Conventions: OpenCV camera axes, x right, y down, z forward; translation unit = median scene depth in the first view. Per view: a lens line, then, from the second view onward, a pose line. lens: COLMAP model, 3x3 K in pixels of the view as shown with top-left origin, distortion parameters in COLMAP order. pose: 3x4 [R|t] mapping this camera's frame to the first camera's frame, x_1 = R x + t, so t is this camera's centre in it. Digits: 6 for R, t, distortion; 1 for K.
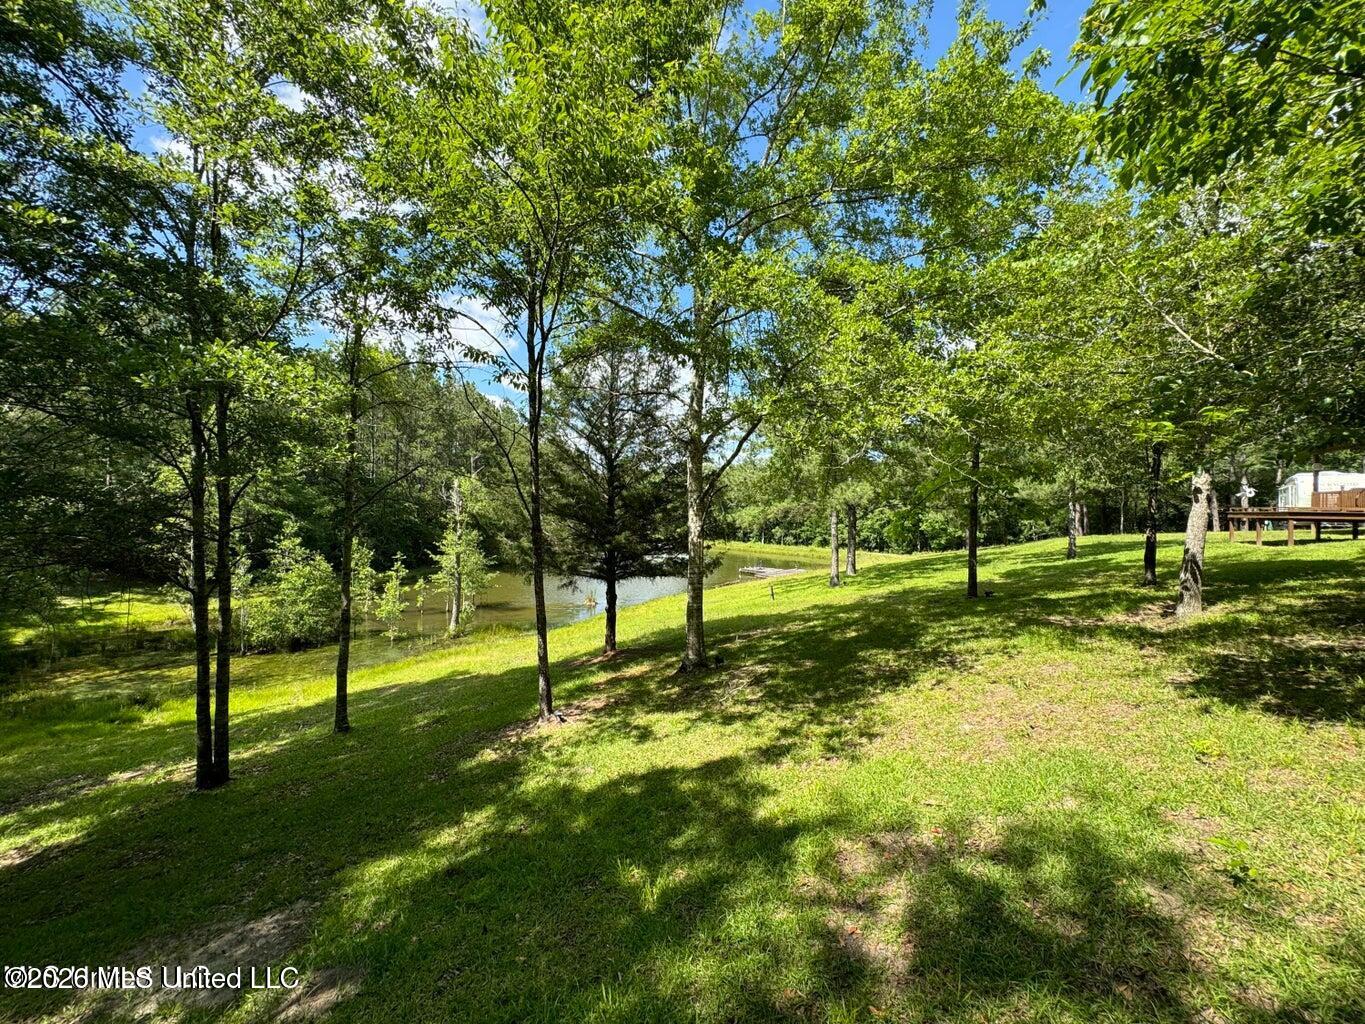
lens RADIAL K [[545.7, 0, 682.5], [0, 545.7, 512.0], [0, 0, 1]] dist [-0.000265, 0.000625]
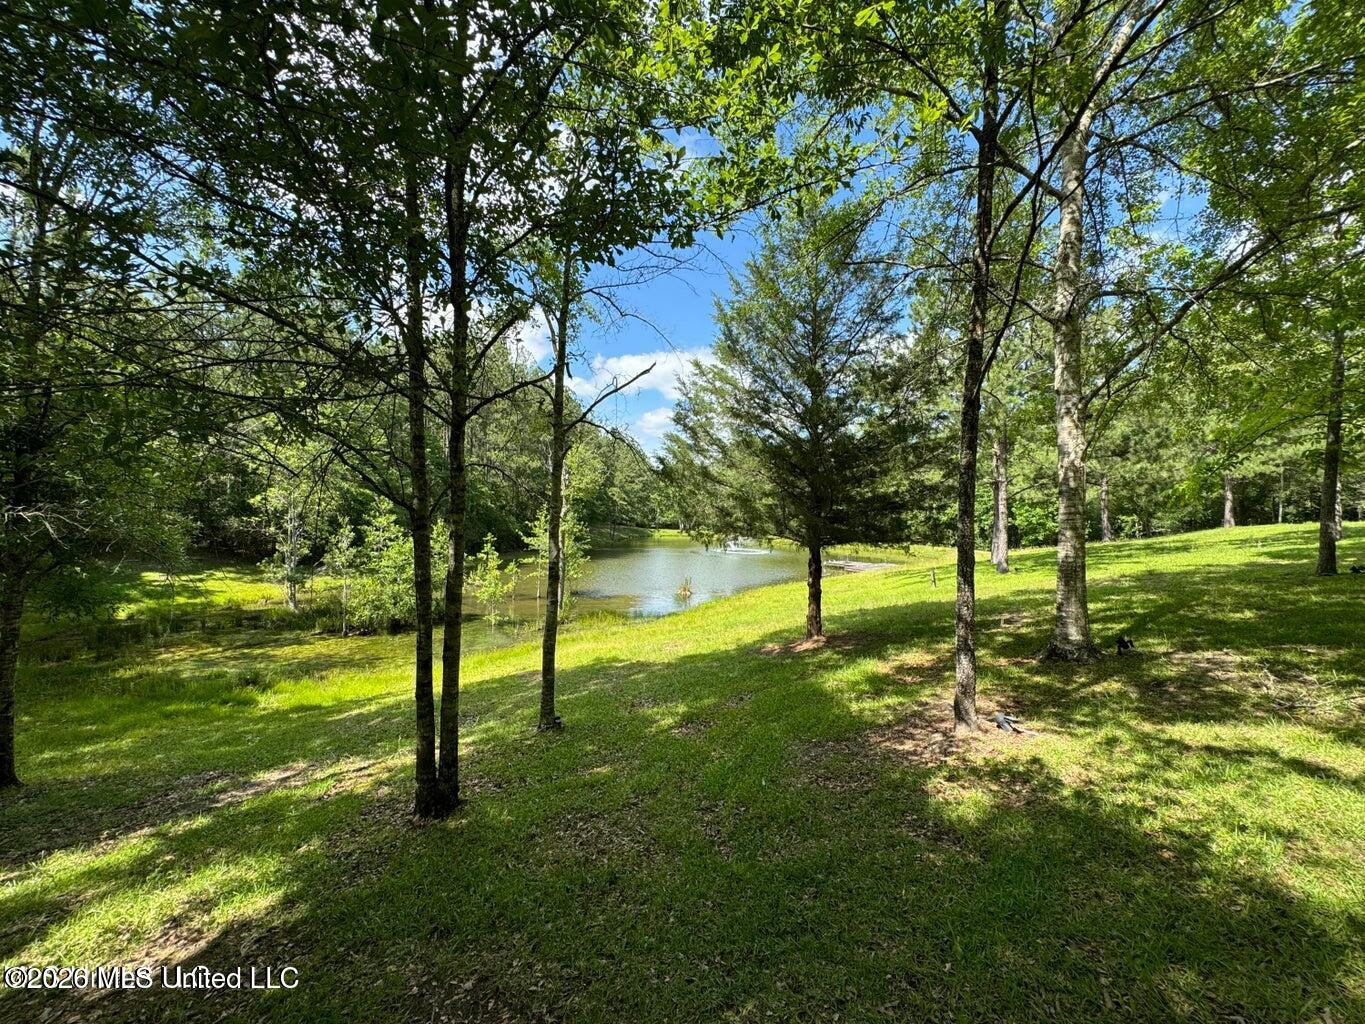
lens RADIAL K [[545.7, 0, 682.5], [0, 545.7, 512.0], [0, 0, 1]] dist [-0.000265, 0.000625]
pose [[0.997208, 0.008434, -0.074199, -0.178519], [-0.008389, 0.999964, 0.000926, 0.049695], [0.074204, -0.000301, 0.997243, 0.128554]]
